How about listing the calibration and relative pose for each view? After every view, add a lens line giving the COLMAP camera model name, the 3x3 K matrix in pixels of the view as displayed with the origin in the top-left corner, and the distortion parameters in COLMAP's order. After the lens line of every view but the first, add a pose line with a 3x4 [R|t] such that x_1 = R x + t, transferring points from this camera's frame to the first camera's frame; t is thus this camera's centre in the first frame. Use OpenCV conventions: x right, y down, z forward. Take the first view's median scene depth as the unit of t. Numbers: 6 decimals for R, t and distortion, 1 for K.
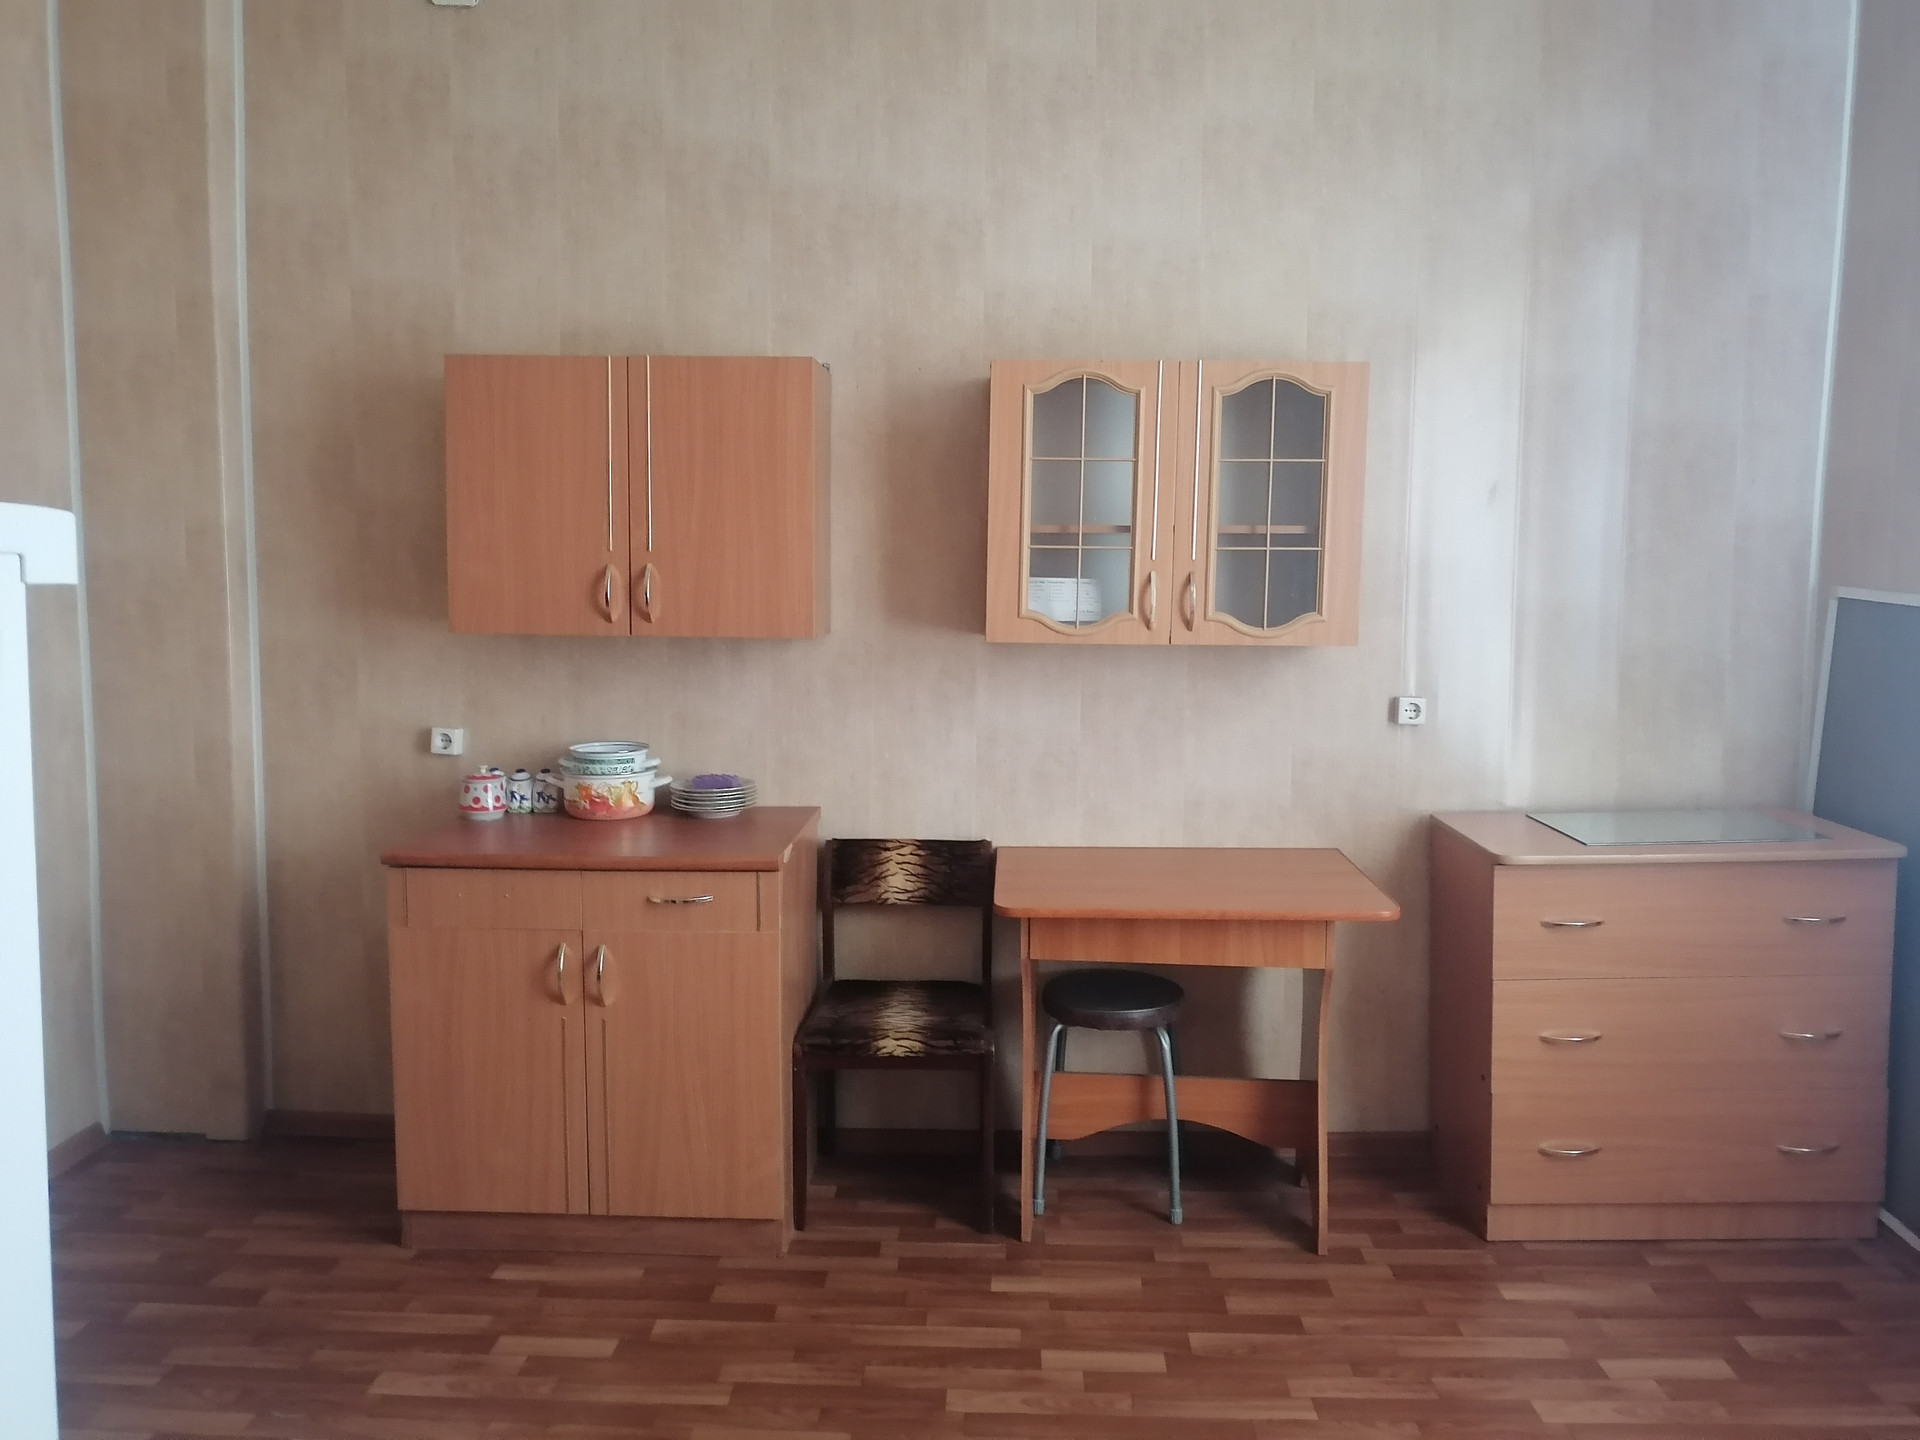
lens RADIAL K [[1492.5, 0, 962.3], [0, 1492.5, 703.0], [0, 0, 1]] dist [0.060113, -0.082802]
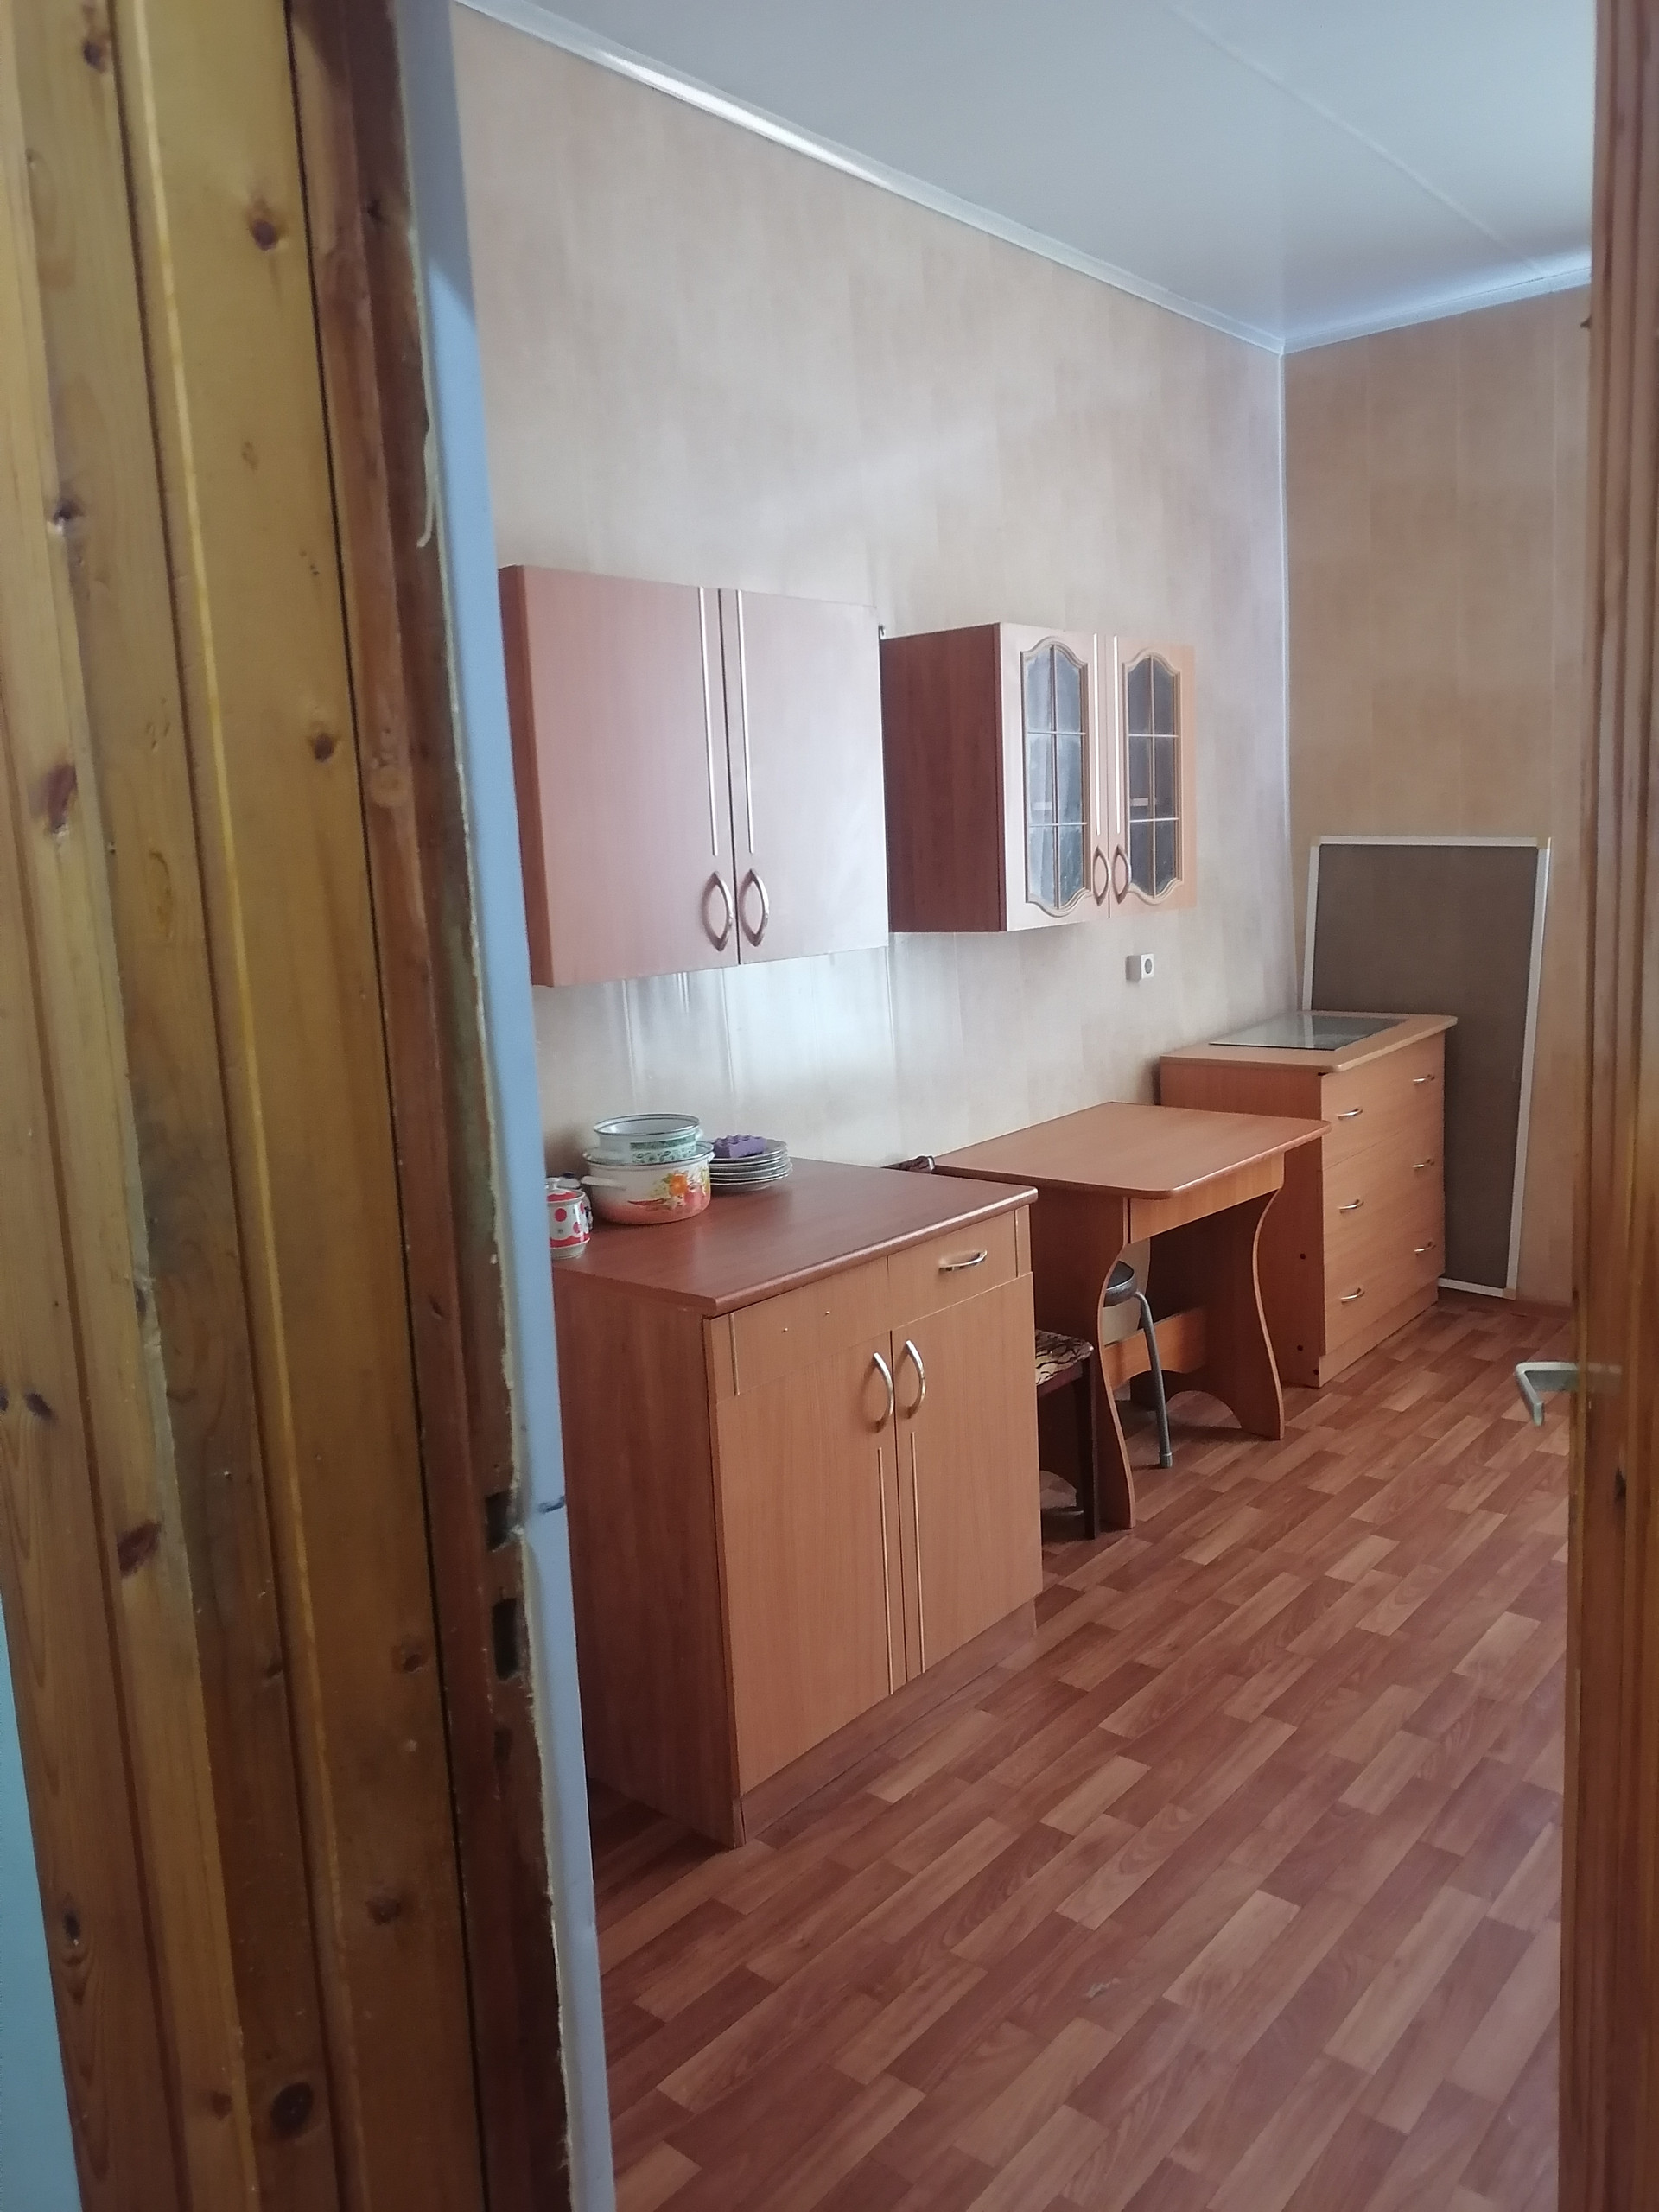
lens RADIAL K [[1646.5, 0, 951.6], [0, 1646.5, 1089.1], [0, 0, 1]] dist [0.055050, -0.001683]
pose [[0.597792, -0.161417, 0.785232, -0.887580], [0.137311, 0.985660, 0.098083, -0.053036], [-0.789804, 0.049188, 0.611383, 0.436915]]
